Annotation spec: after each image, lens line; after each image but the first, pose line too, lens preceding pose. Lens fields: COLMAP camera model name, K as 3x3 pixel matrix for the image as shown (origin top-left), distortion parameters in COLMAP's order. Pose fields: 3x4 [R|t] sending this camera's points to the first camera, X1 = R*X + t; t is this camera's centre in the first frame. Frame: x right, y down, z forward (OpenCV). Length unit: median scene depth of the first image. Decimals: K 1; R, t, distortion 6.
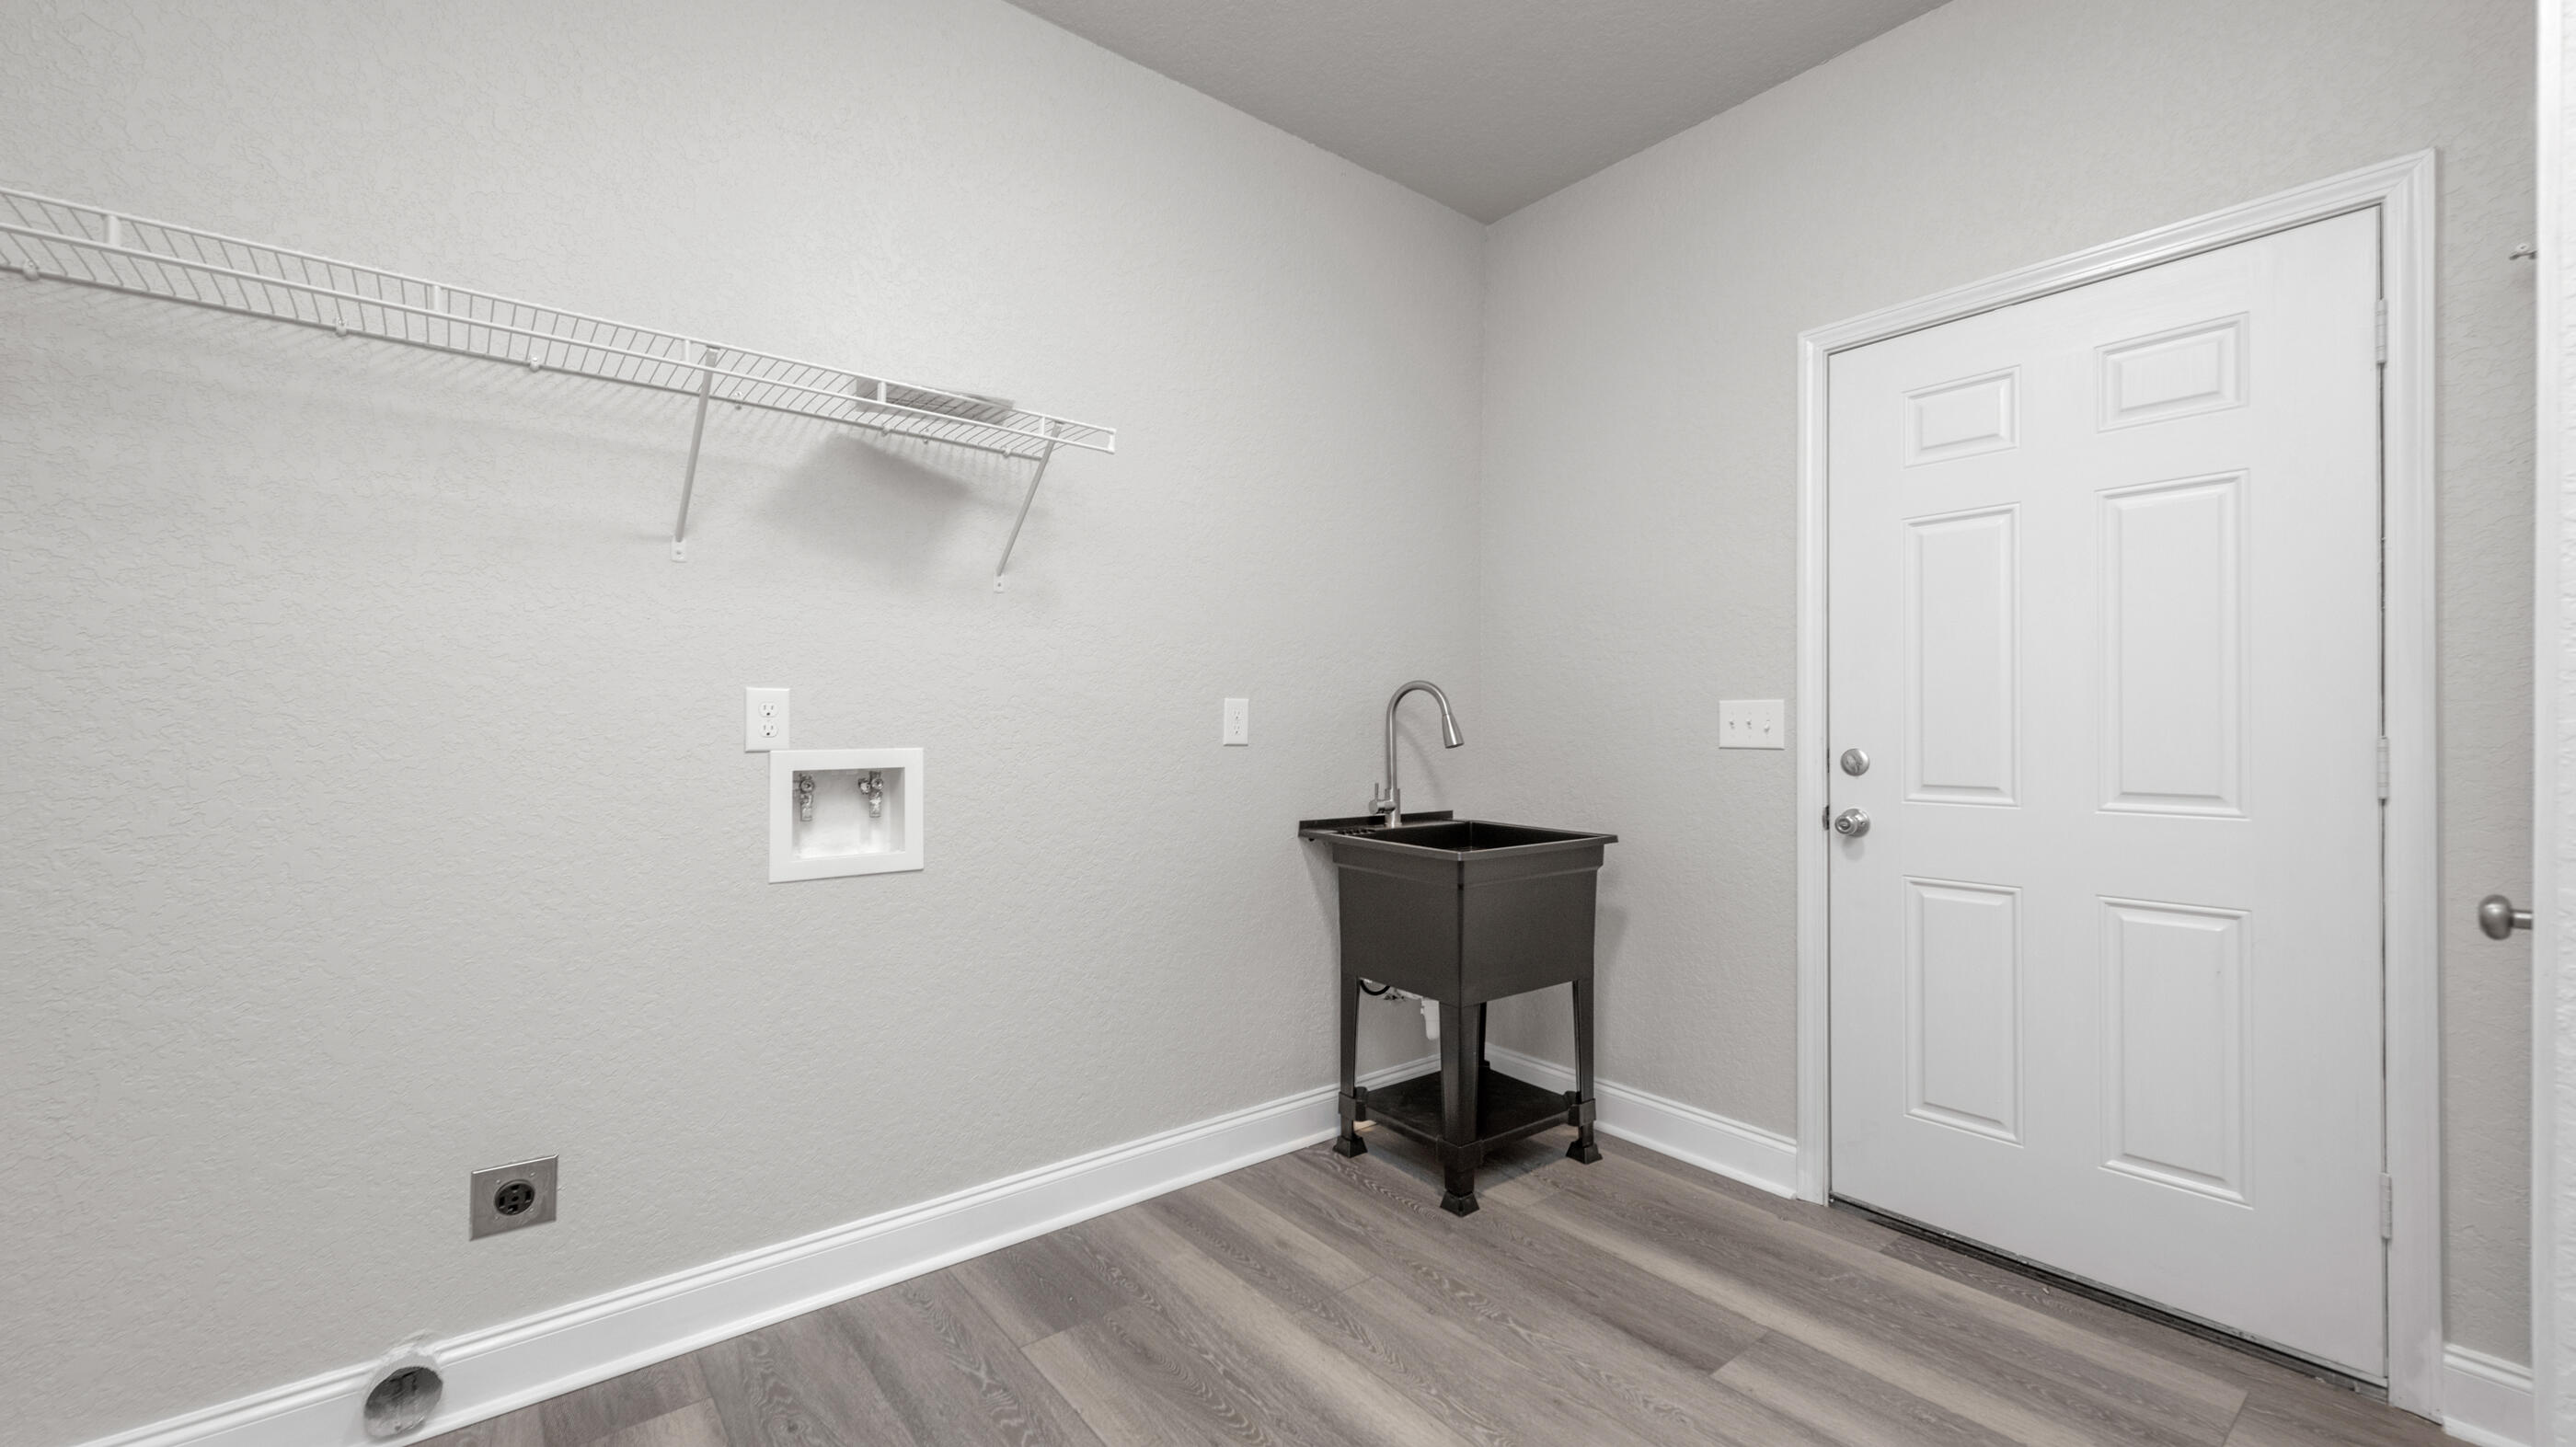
lens RADIAL K [[1022.9, 0, 1310.3], [0, 1022.9, 729.4], [0, 0, 1]] dist [0.002985, -0.000531]
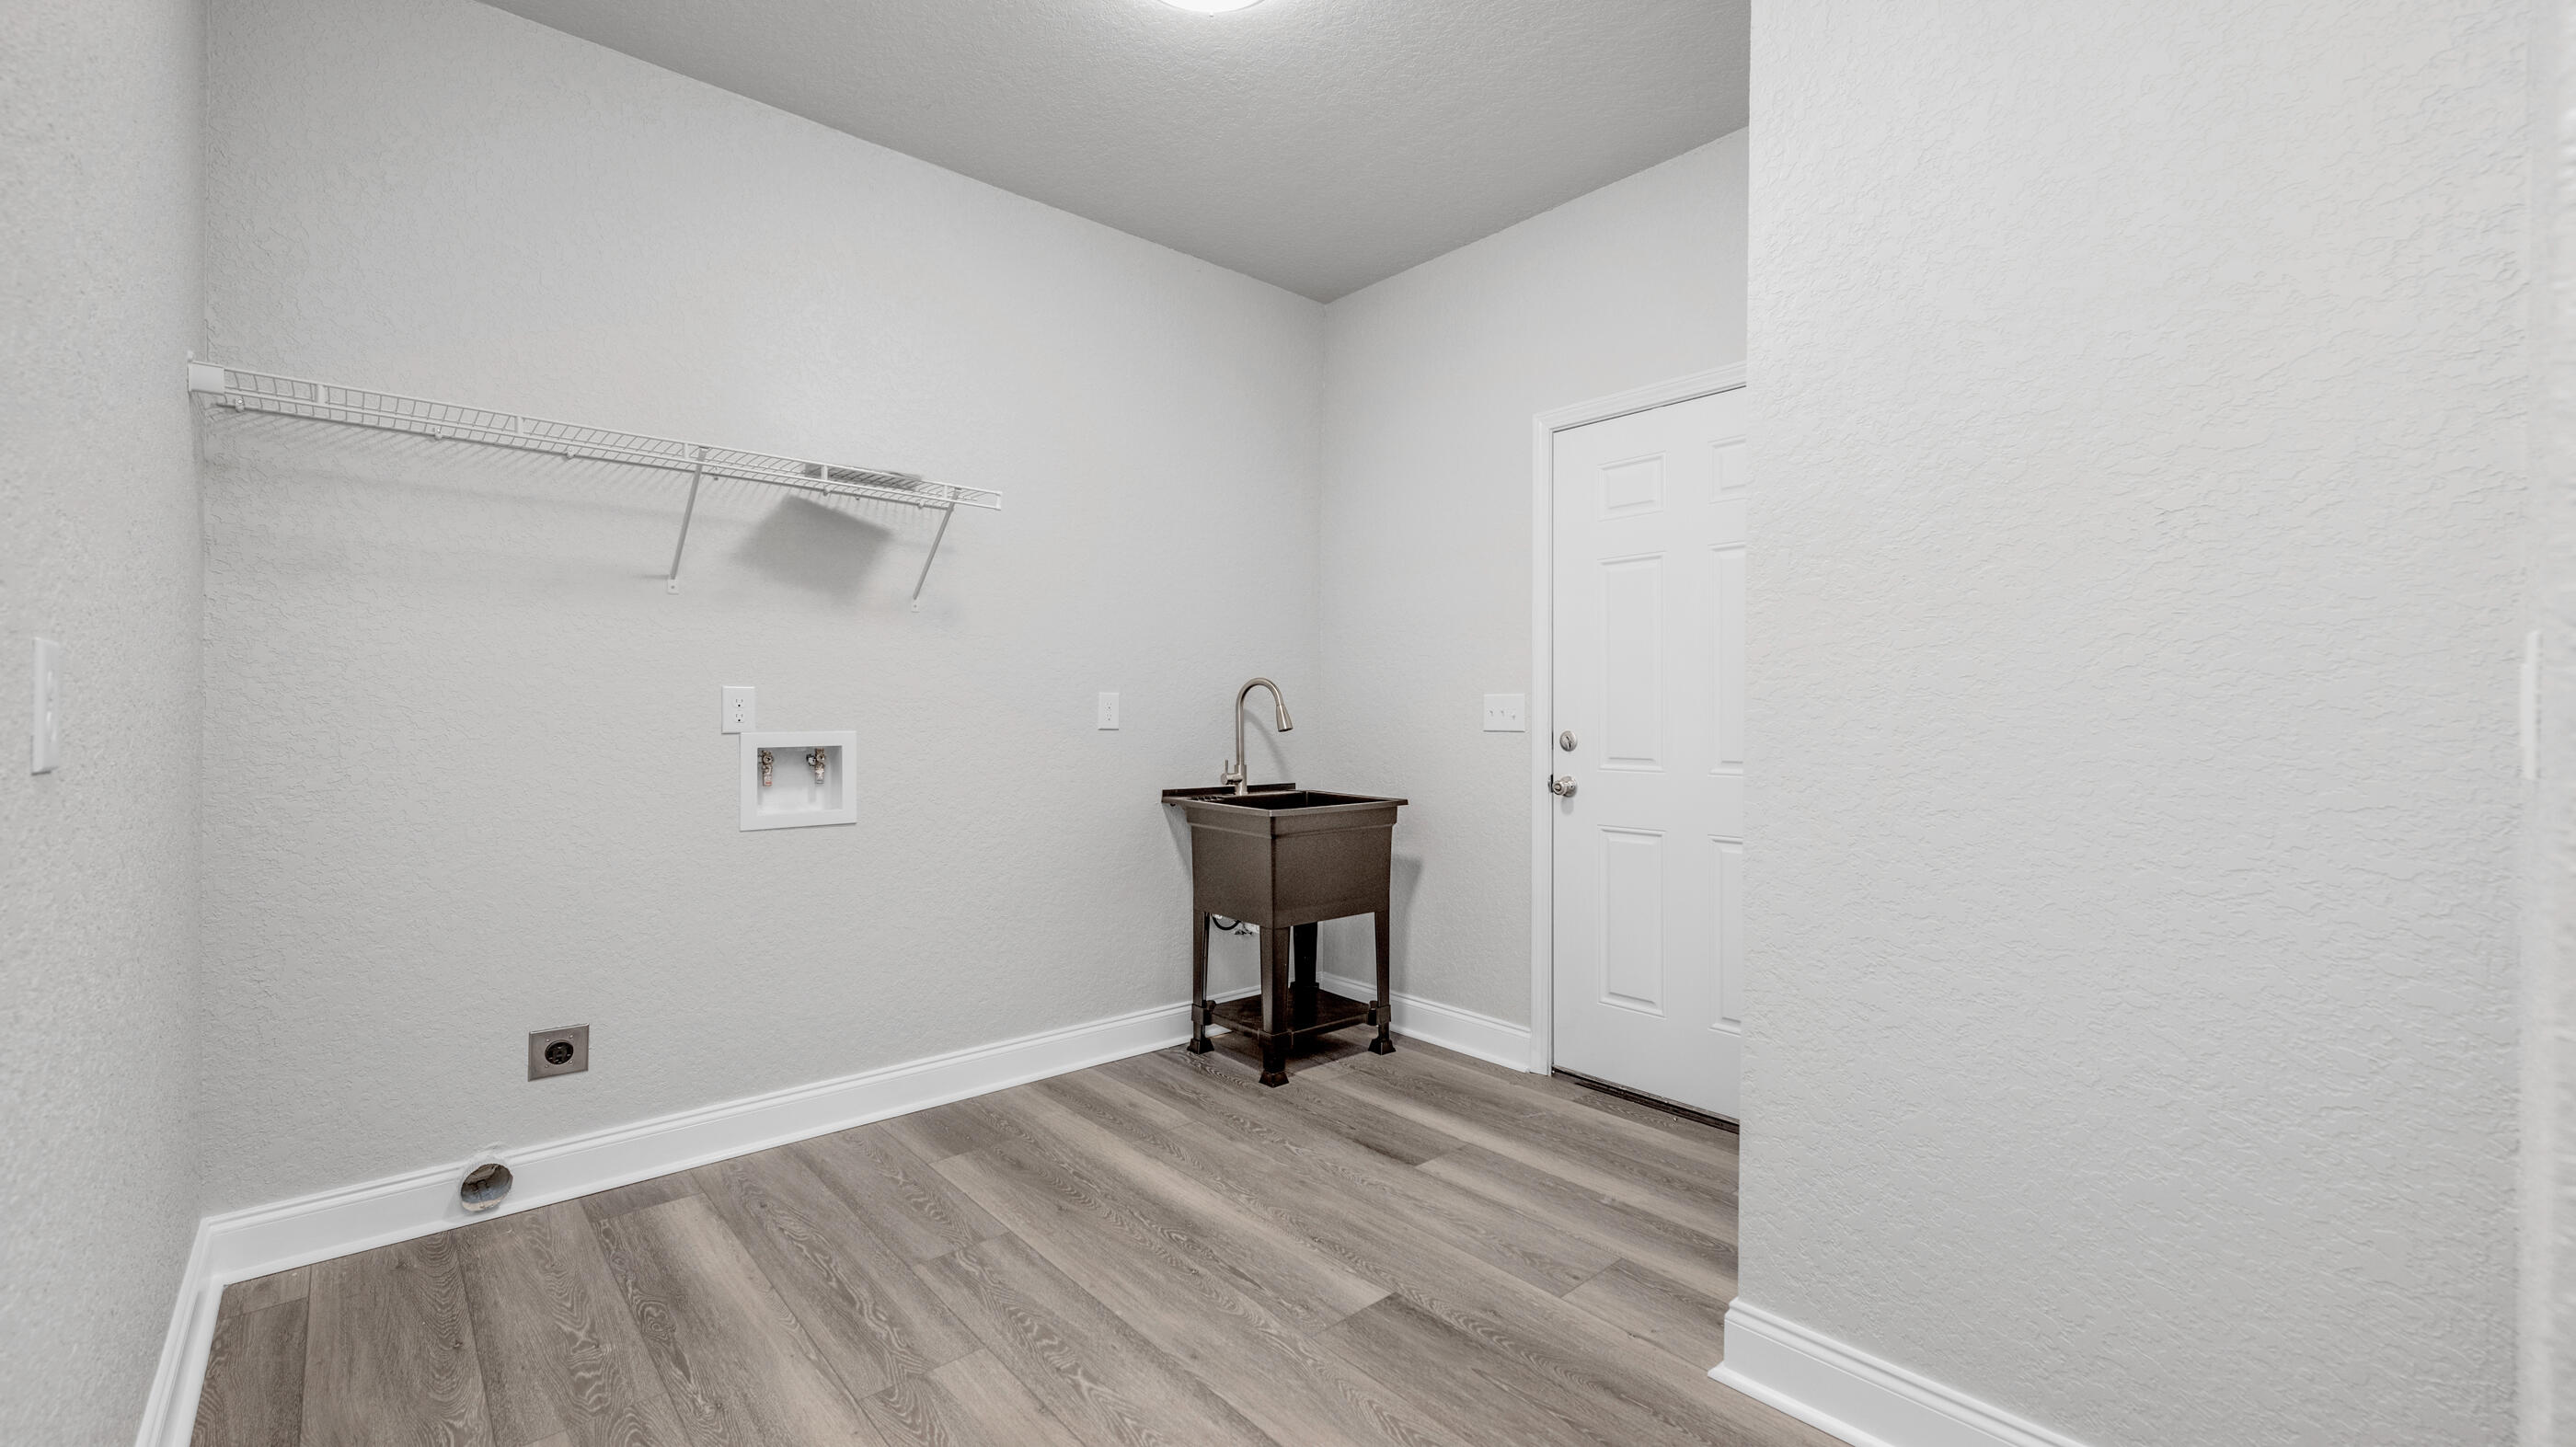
lens RADIAL K [[1013.2, 0, 1288.0], [0, 1013.2, 723.5], [0, 0, 1]] dist [0.001909, 0.000047]
pose [[0.999317, -0.000742, 0.036951, 0.134709], [0.000511, 0.999980, 0.006254, 0.000711], [-0.036955, -0.006231, 0.999298, -0.338485]]
